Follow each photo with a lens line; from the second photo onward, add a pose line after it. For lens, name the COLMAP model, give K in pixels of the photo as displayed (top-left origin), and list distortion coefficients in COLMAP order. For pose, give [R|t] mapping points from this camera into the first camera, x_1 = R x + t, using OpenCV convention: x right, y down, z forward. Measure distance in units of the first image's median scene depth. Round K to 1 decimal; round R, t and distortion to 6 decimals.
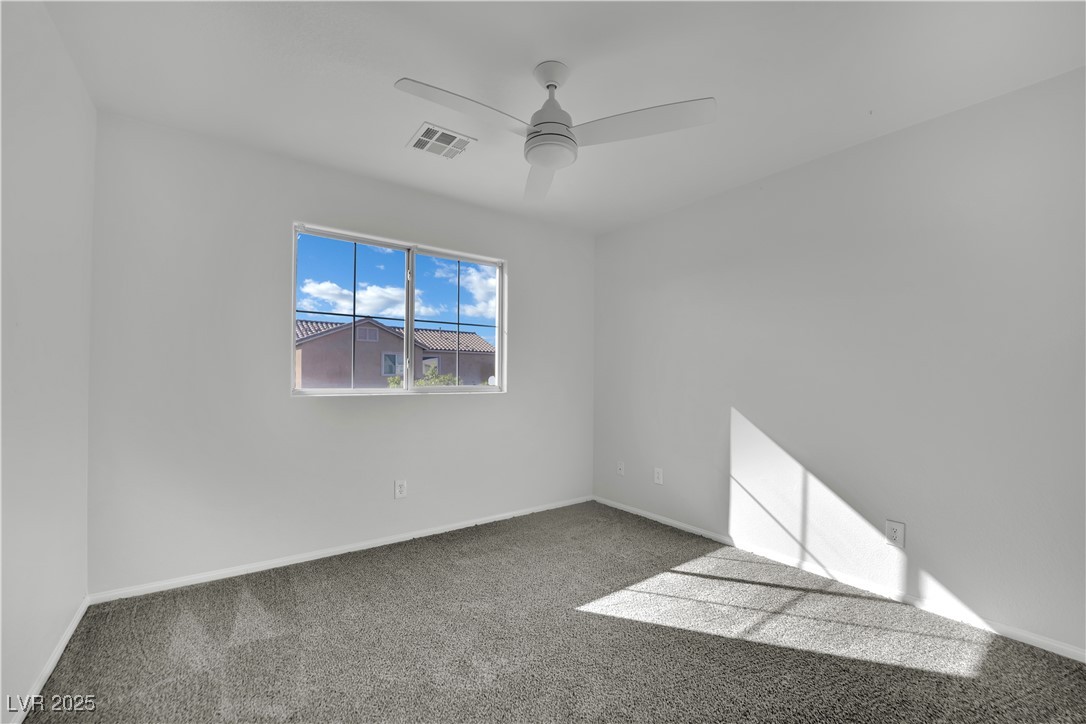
lens RADIAL K [[474.4, 0, 543.0], [0, 474.4, 362.0], [0, 0, 1]] dist [-0.002710, -0.000493]
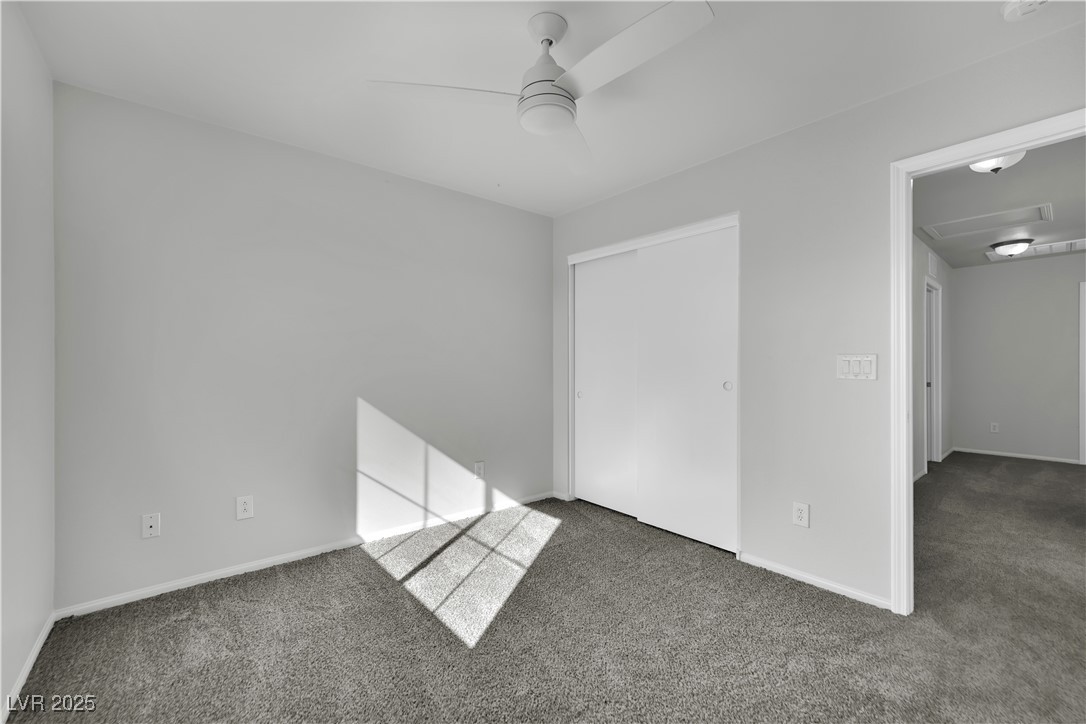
lens RADIAL K [[474.4, 0, 543.0], [0, 474.4, 362.0], [0, 0, 1]] dist [-0.002710, -0.000493]
pose [[-0.085236, -0.001309, 0.996360, -0.716115], [-0.022377, 0.999749, -0.000601, 0.020626], [-0.996109, -0.022347, -0.085244, 0.899213]]
